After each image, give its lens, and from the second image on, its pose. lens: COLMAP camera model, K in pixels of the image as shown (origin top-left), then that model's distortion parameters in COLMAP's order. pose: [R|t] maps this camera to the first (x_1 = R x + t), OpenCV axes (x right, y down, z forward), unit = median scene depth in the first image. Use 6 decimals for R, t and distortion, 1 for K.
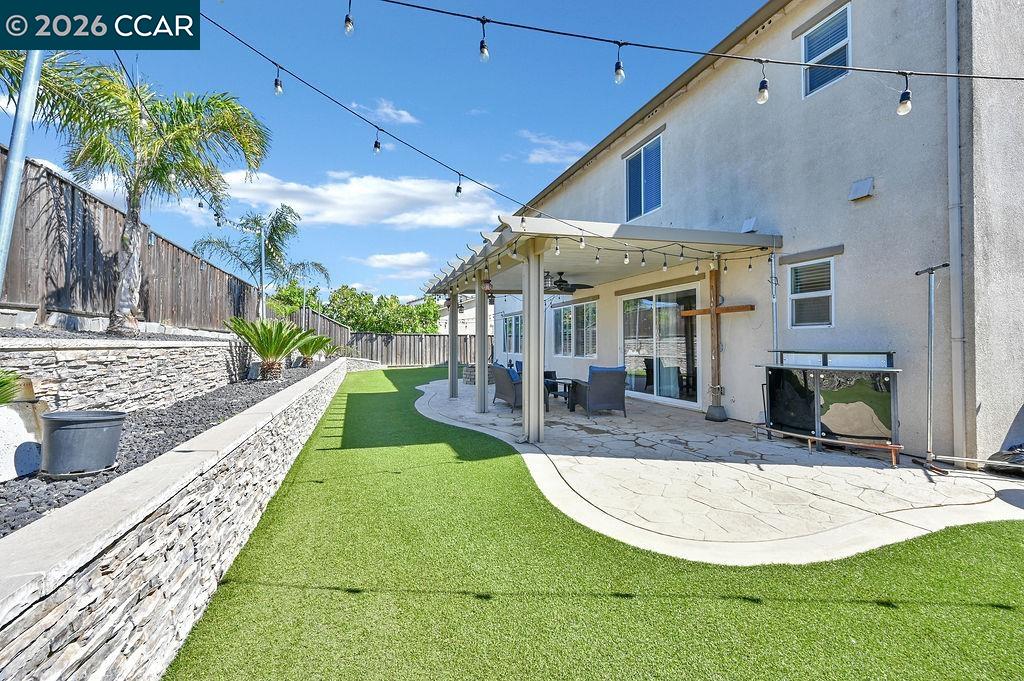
lens RADIAL K [[403.0, 0, 514.0], [0, 403.0, 339.4], [0, 0, 1]] dist [0.001522, -0.000169]
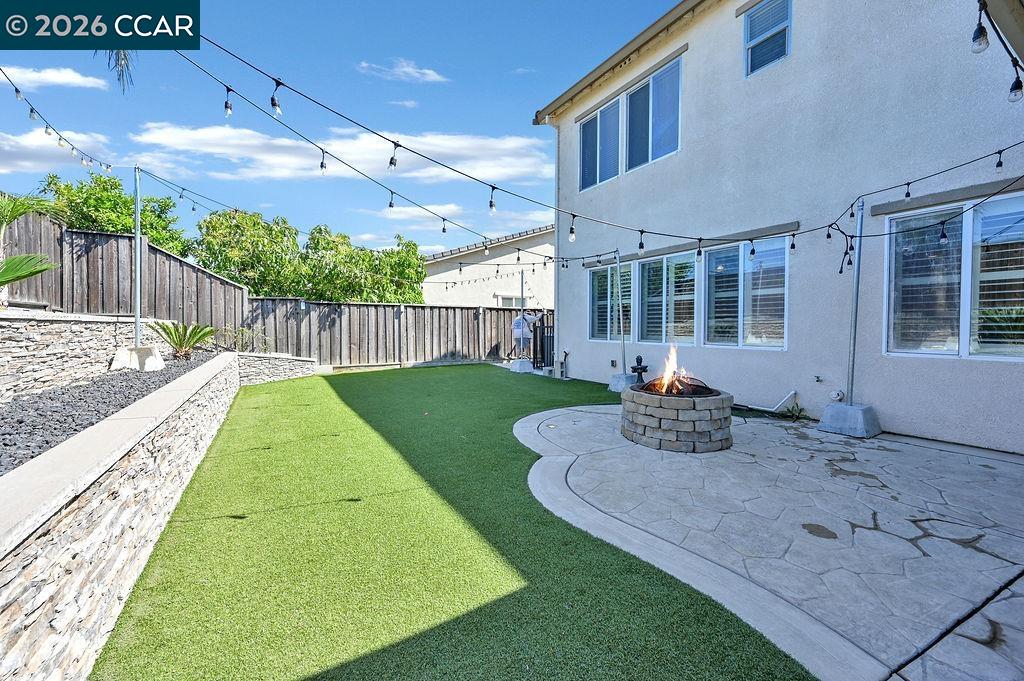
lens RADIAL K [[403.0, 0, 508.3], [0, 403.0, 331.4], [0, 0, 1]] dist [0.001522, -0.000169]
pose [[0.985791, -0.004918, 0.167903, -0.180430], [-0.000187, 0.999539, 0.030377, 0.006540], [-0.167975, -0.029977, 0.985335, 0.467431]]
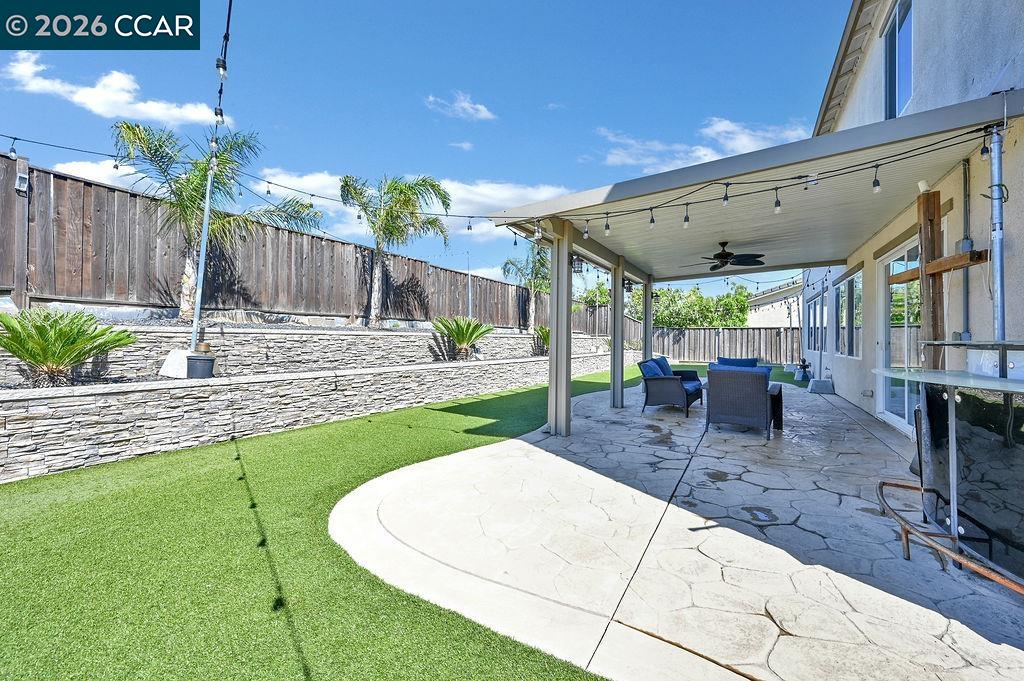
lens RADIAL K [[403.0, 0, 514.0], [0, 403.0, 337.8], [0, 0, 1]] dist [0.001522, -0.000169]
pose [[0.634196, 0.002074, -0.773170, 0.180637], [0.002391, 0.999986, 0.004644, 0.004867], [0.773169, -0.004794, 0.634182, 0.077042]]
